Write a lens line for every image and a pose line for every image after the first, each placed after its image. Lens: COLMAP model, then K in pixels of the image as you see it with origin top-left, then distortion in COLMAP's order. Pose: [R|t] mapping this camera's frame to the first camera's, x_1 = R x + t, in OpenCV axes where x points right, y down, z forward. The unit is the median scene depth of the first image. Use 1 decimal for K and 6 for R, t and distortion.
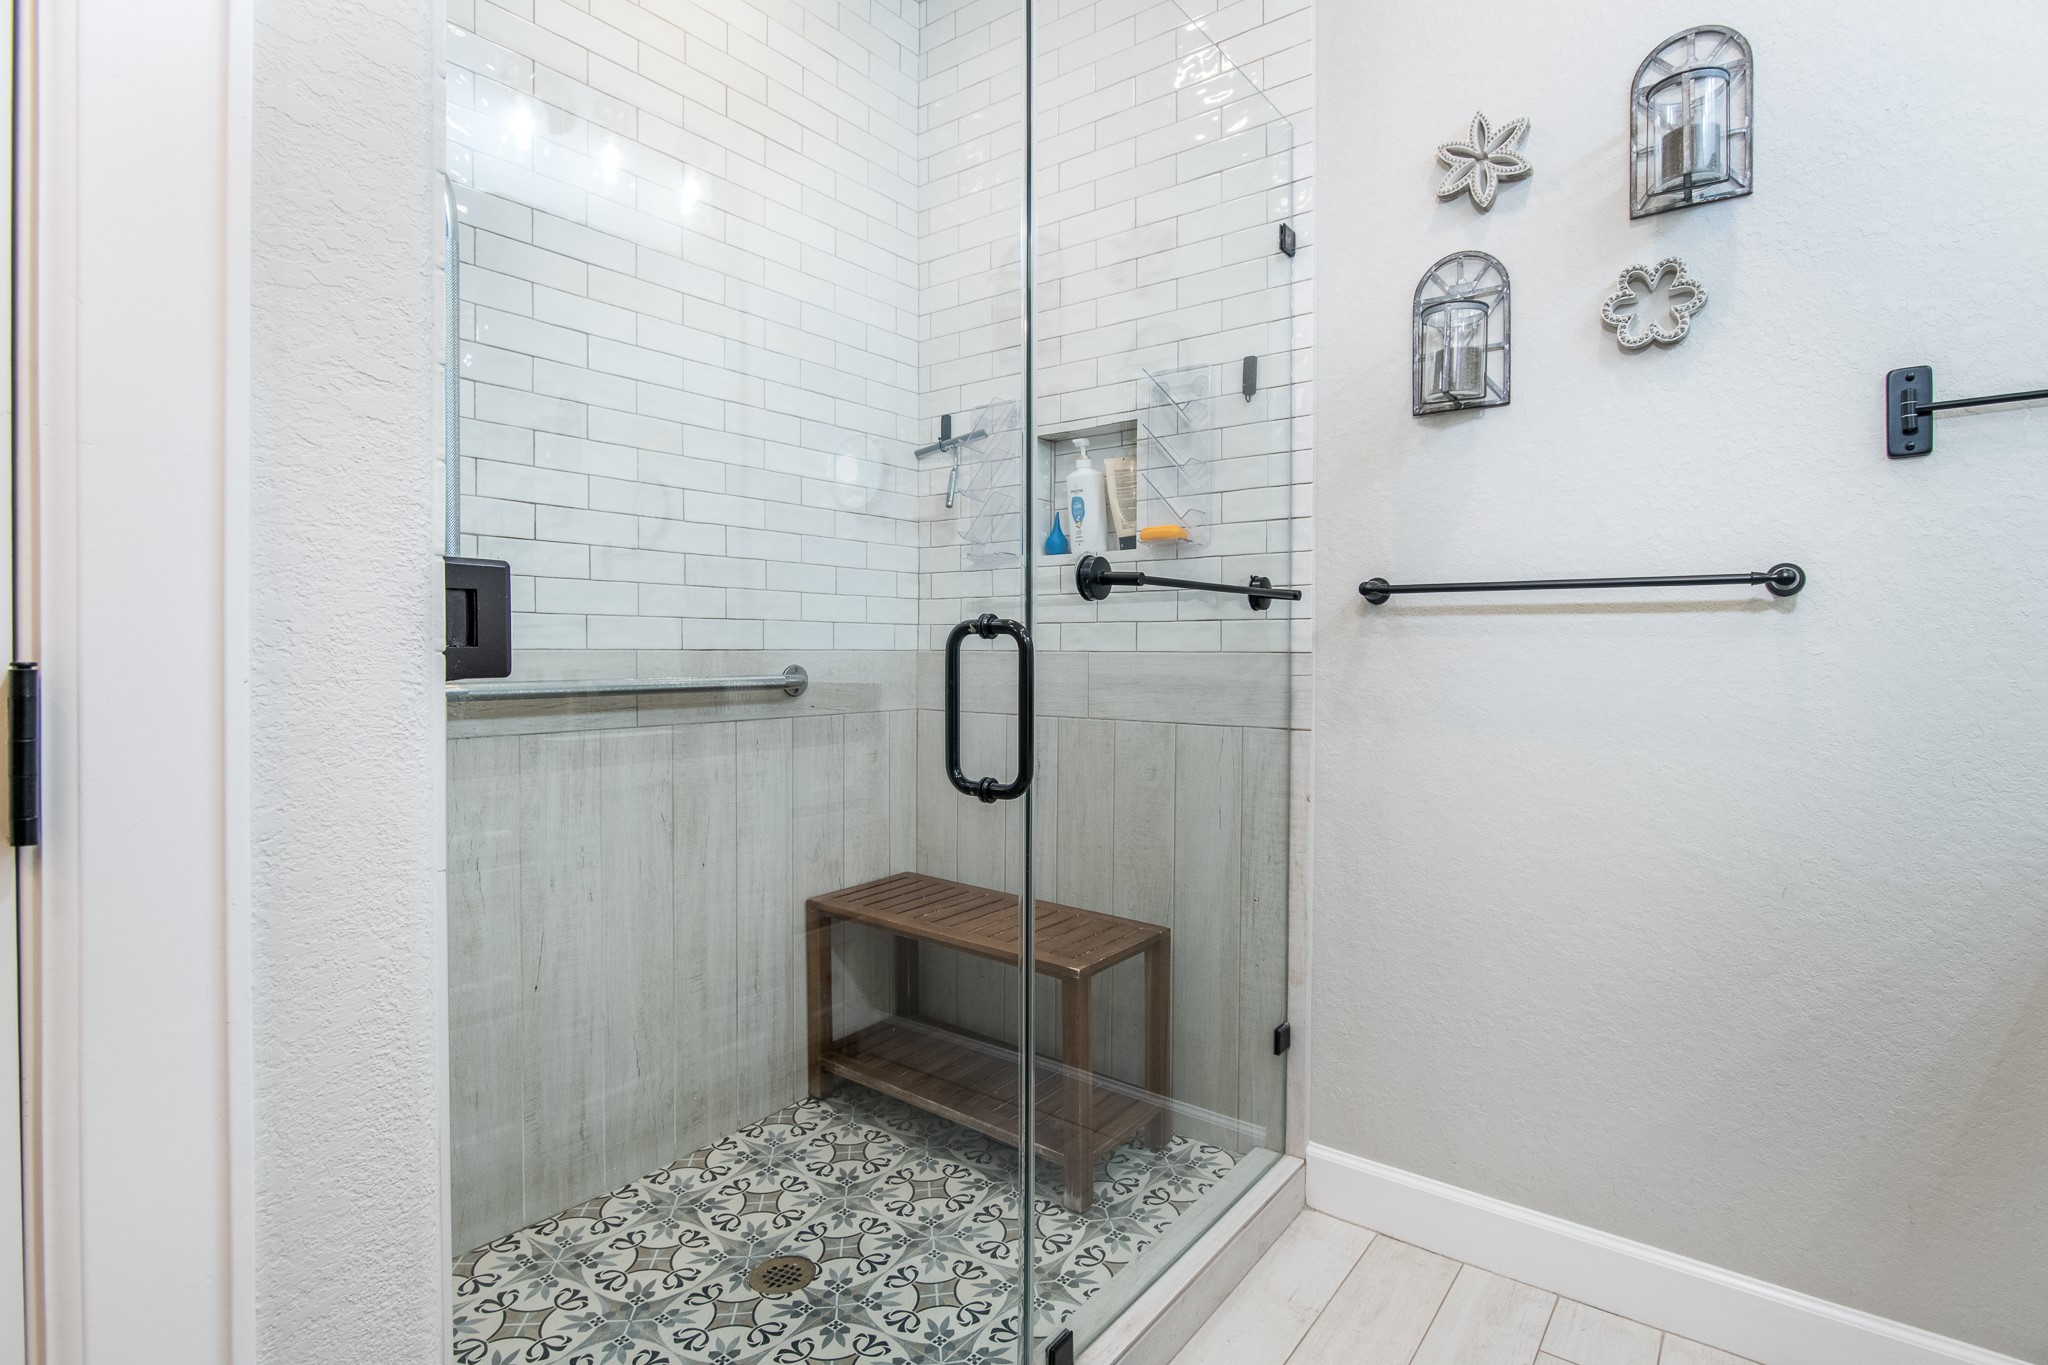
lens RADIAL K [[1016.3, 0, 1009.8], [0, 1016.3, 668.8], [0, 0, 1]] dist [-0.003681, -0.004419]
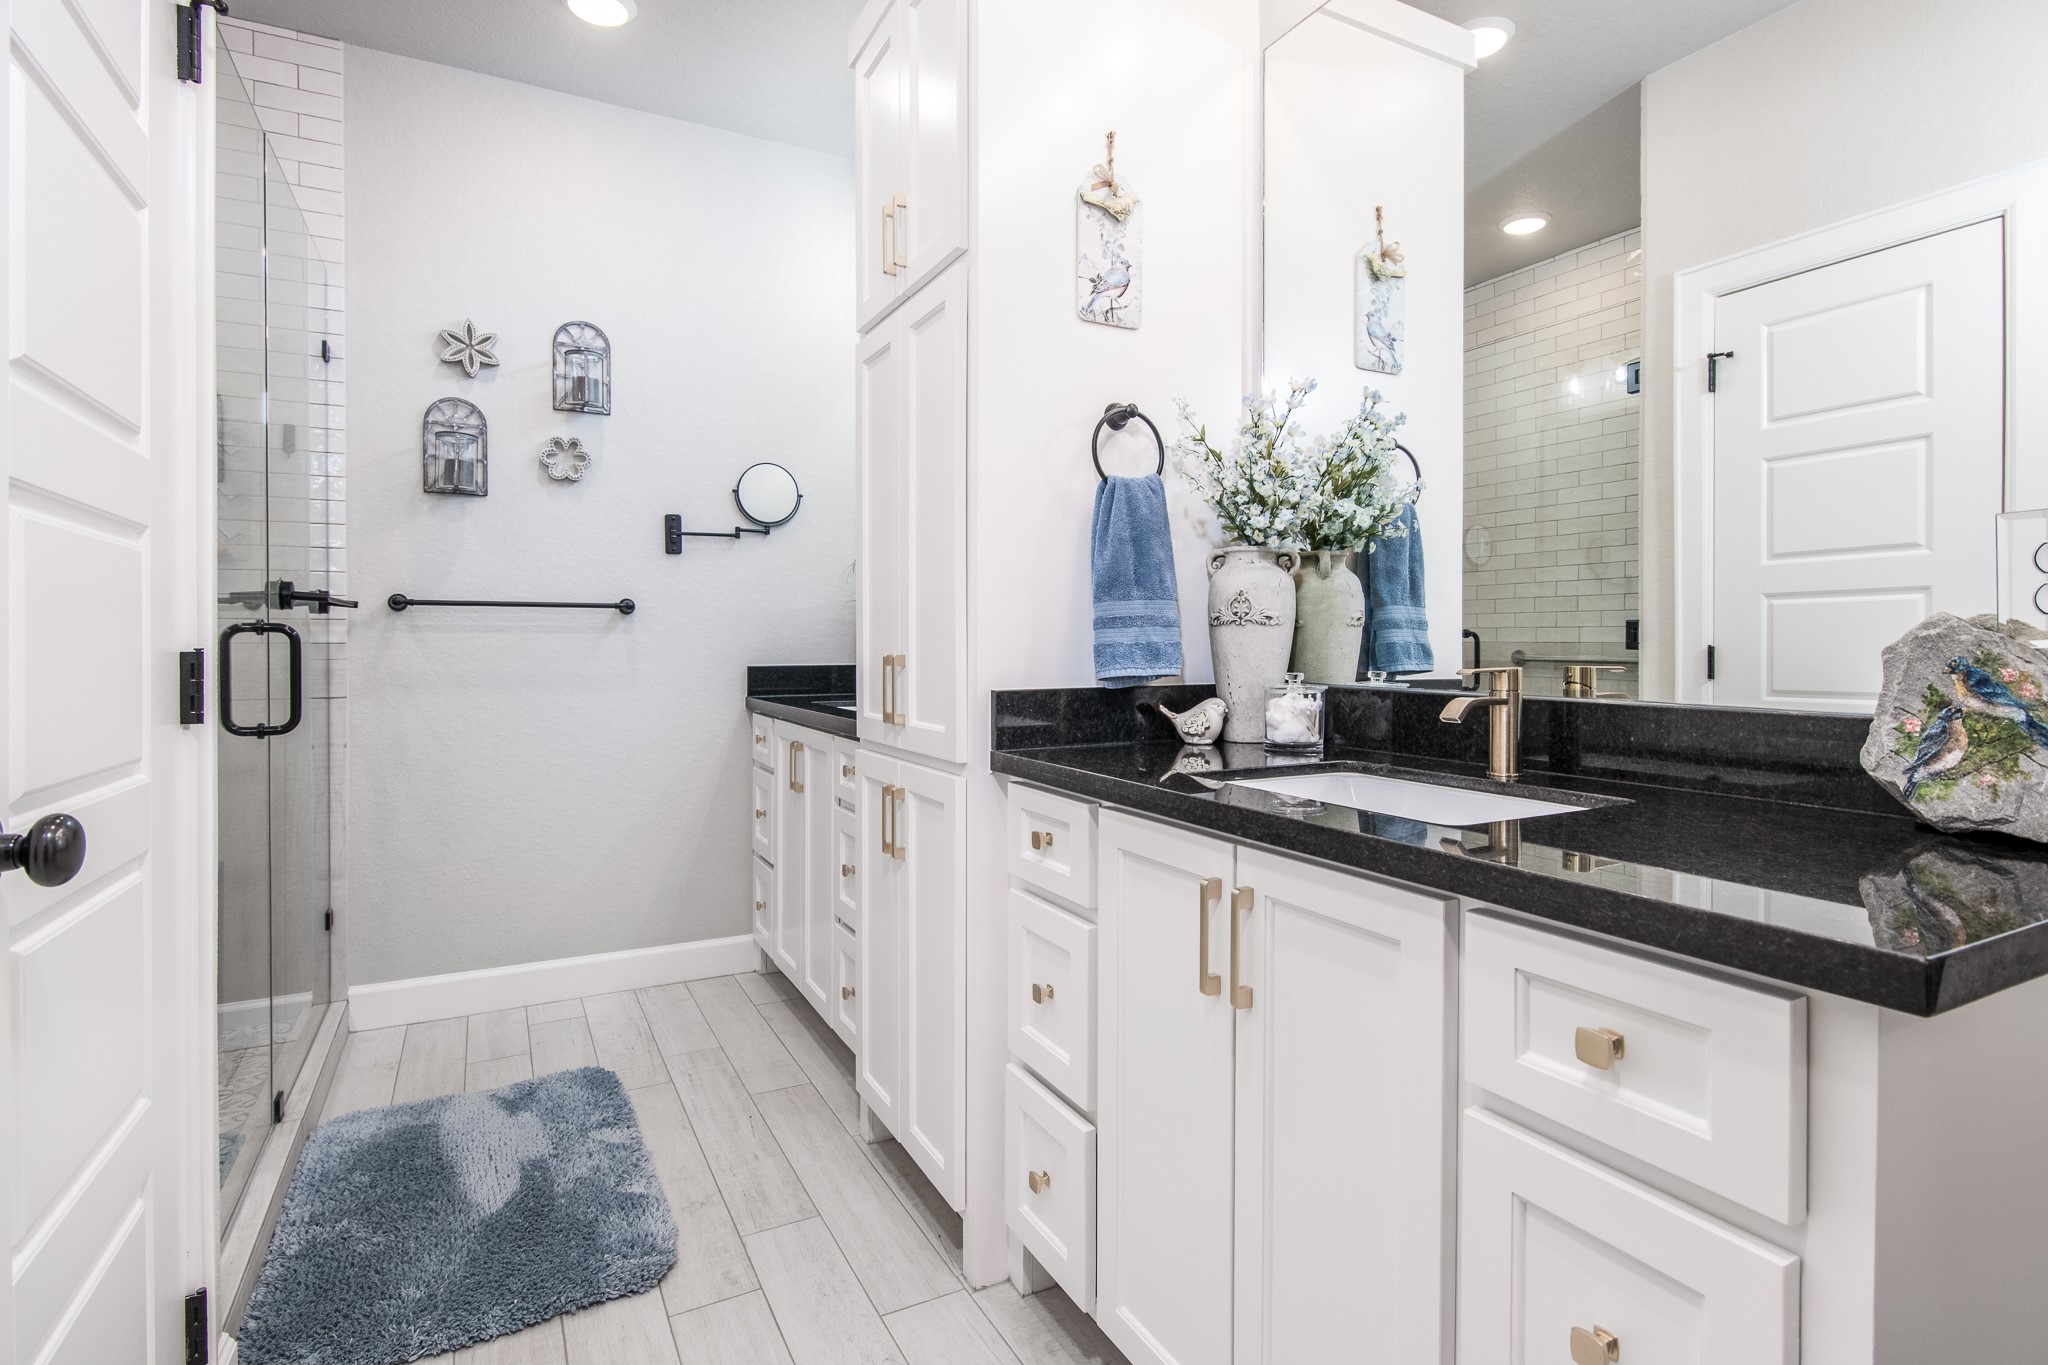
lens RADIAL K [[1016.3, 0, 1011.2], [0, 1016.3, 644.6], [0, 0, 1]] dist [-0.003681, -0.004419]
pose [[0.429498, -0.006383, 0.903045, -0.667808], [0.018534, 0.999827, -0.001748, 0.006565], [-0.902877, 0.017488, 0.429542, -0.518878]]
